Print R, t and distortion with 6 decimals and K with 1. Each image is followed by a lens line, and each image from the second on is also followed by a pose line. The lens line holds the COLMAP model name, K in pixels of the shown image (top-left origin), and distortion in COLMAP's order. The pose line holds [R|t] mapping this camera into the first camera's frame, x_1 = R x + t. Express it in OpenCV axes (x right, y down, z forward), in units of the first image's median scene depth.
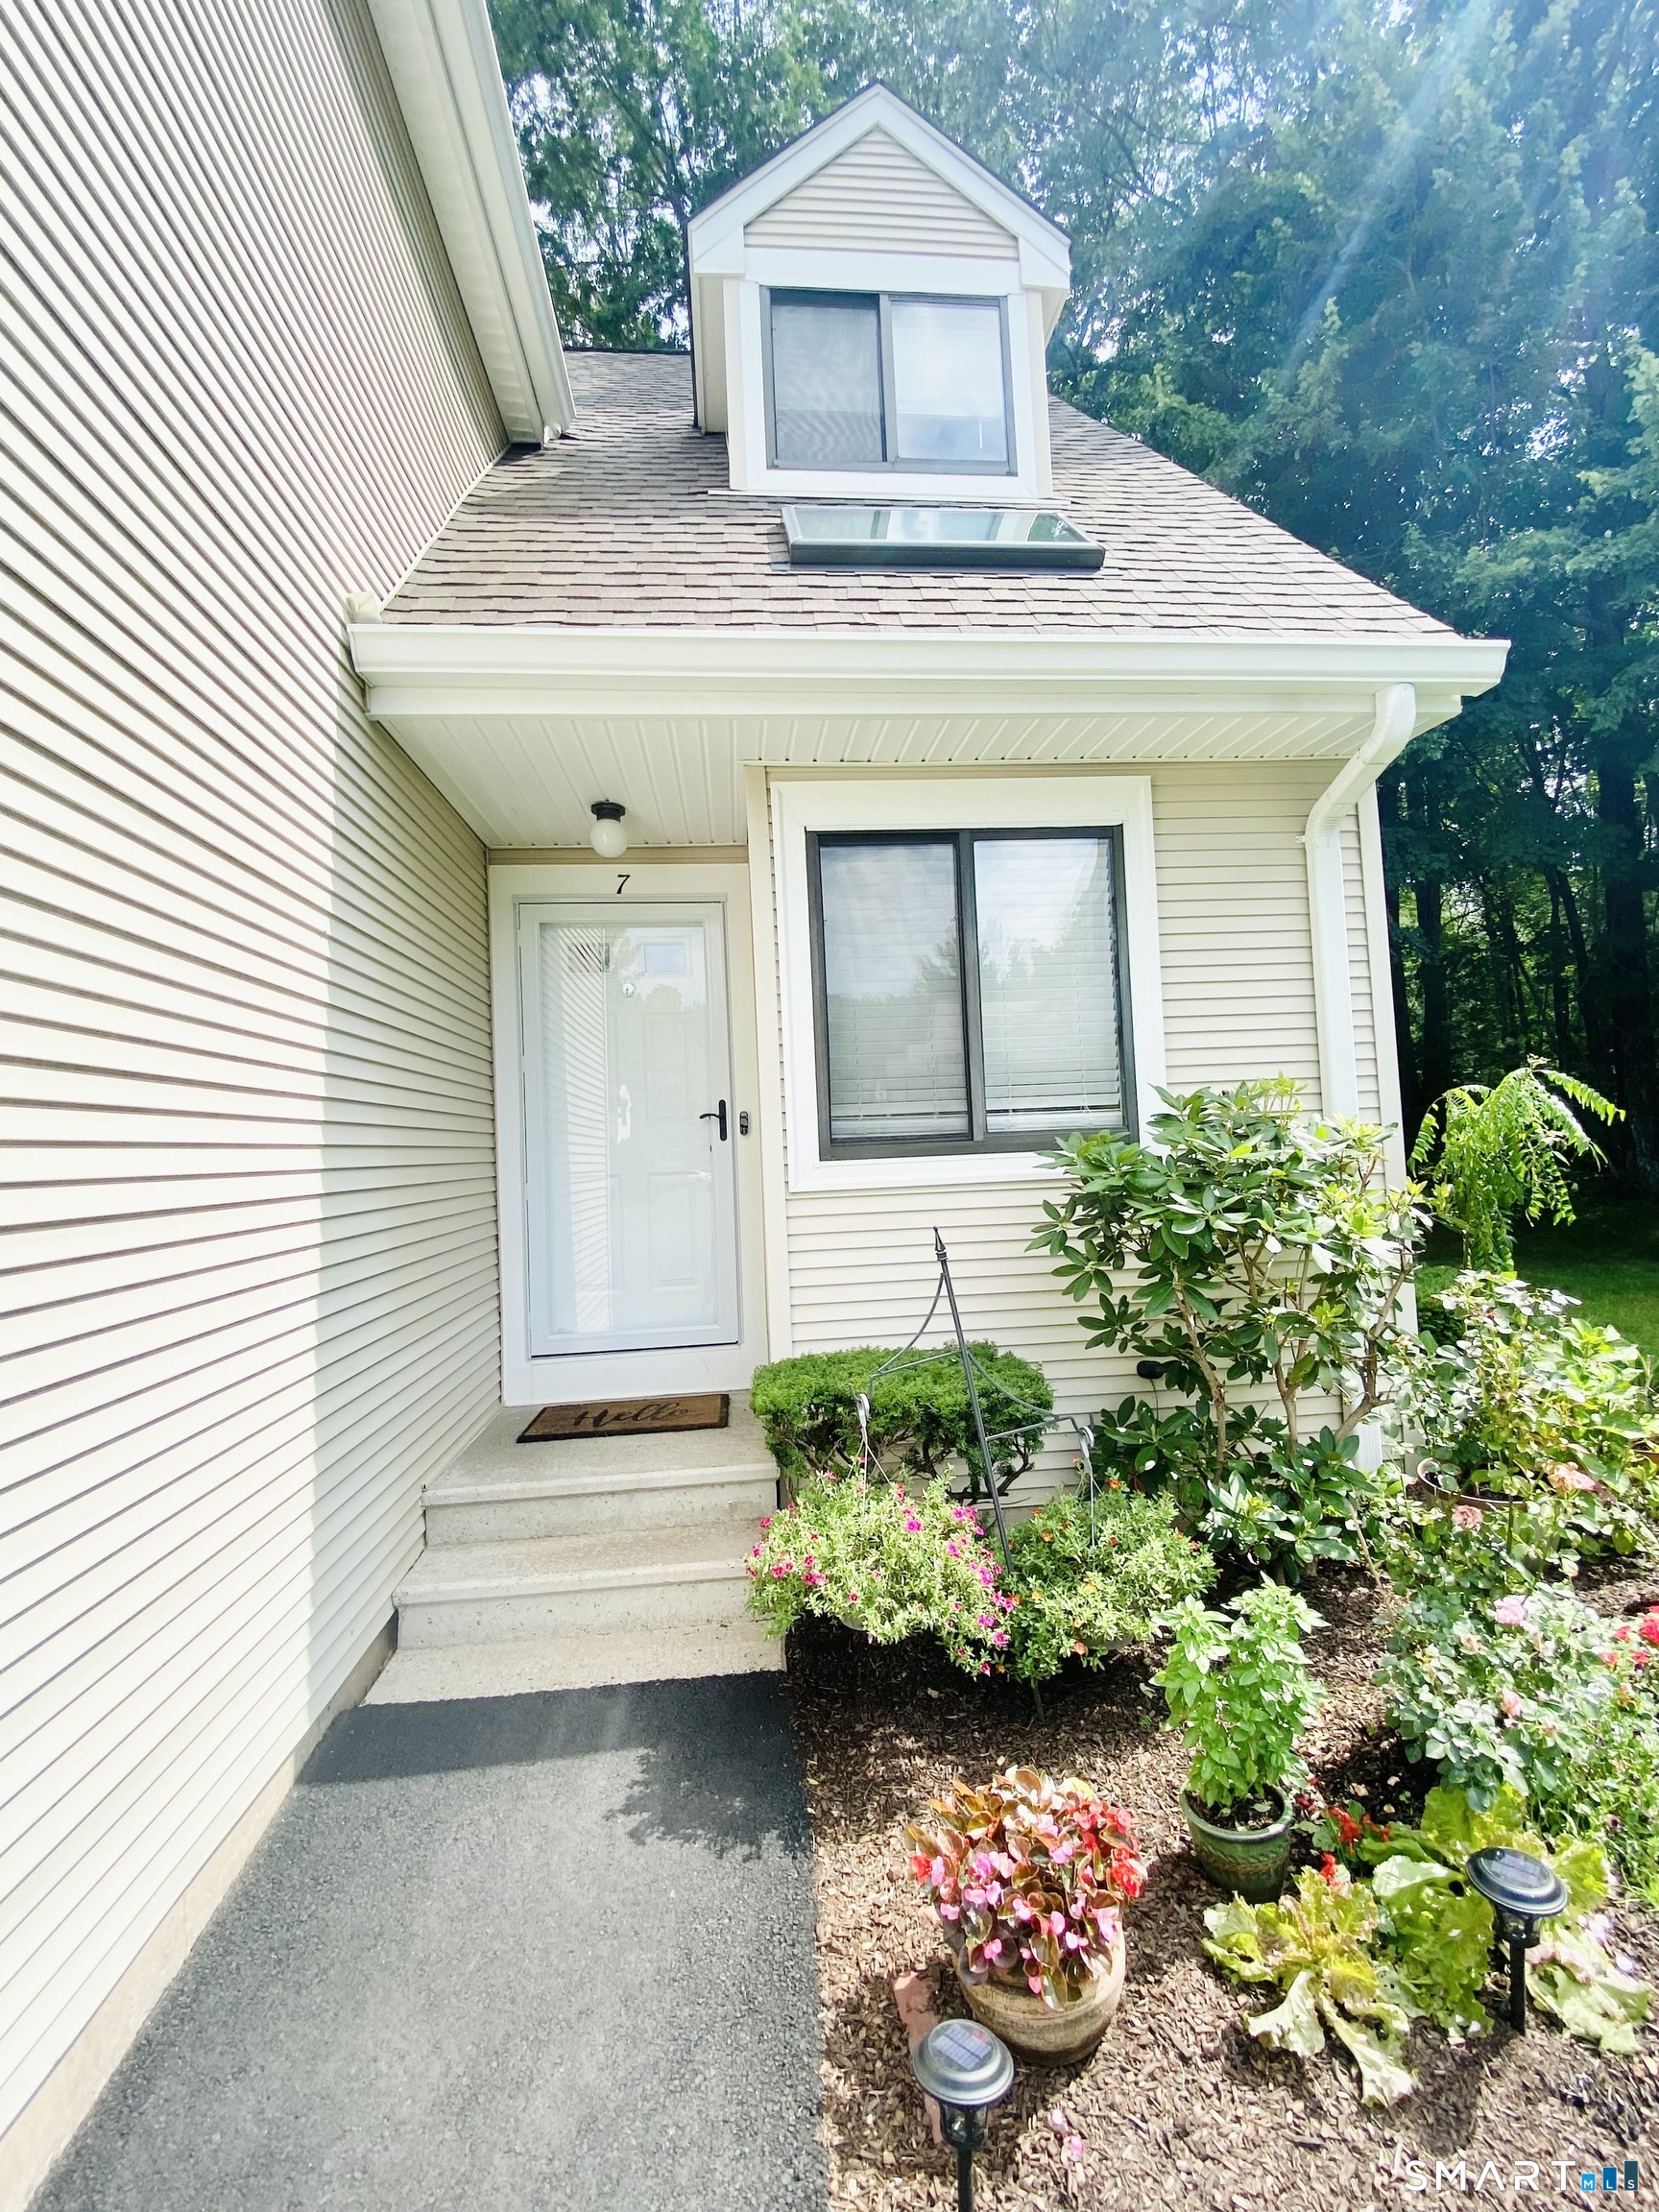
lens RADIAL K [[886.8, 0, 829.5], [0, 886.8, 1106.0], [0, 0, 1]] dist [0.007434, -0.000067]
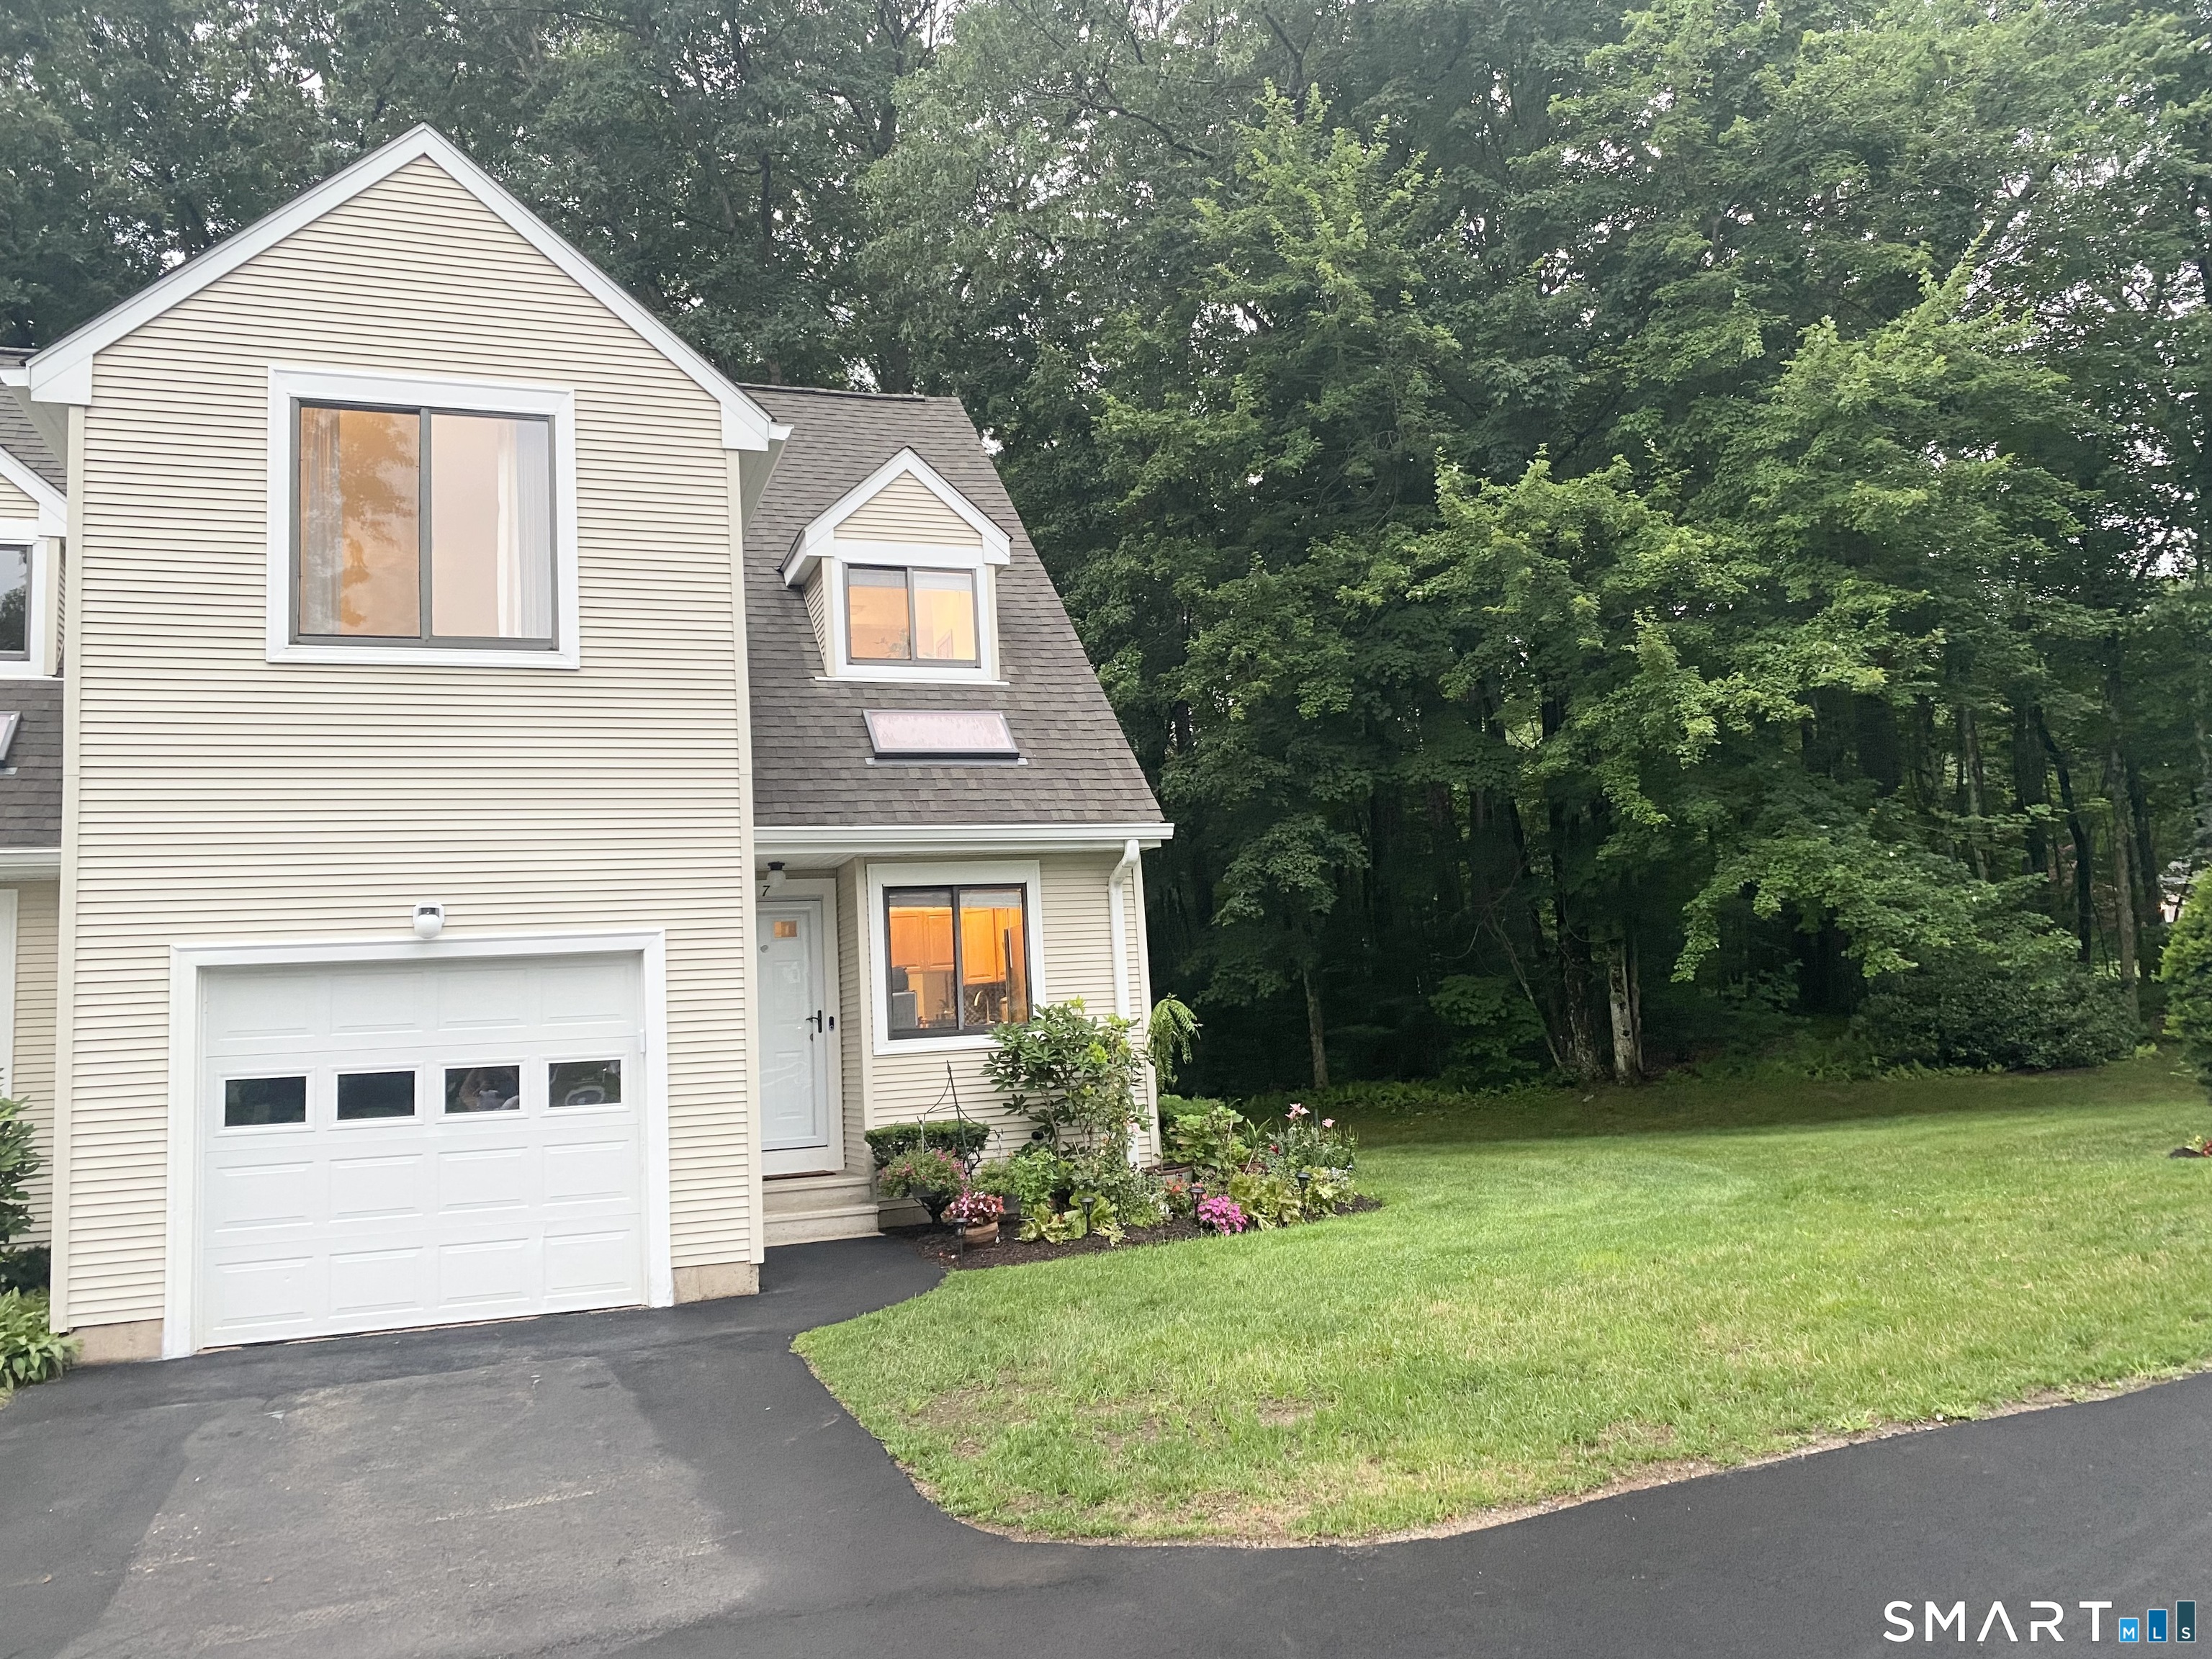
lens RADIAL K [[1663.3, 0, 1106.0], [0, 1663.3, 829.5], [0, 0, 1]] dist [0.179829, -0.126866]
pose [[0.965115, 0.021079, 0.260977, -0.571826], [0.002710, 0.995896, -0.090461, -0.079094], [-0.261812, 0.088012, 0.961097, -3.094420]]
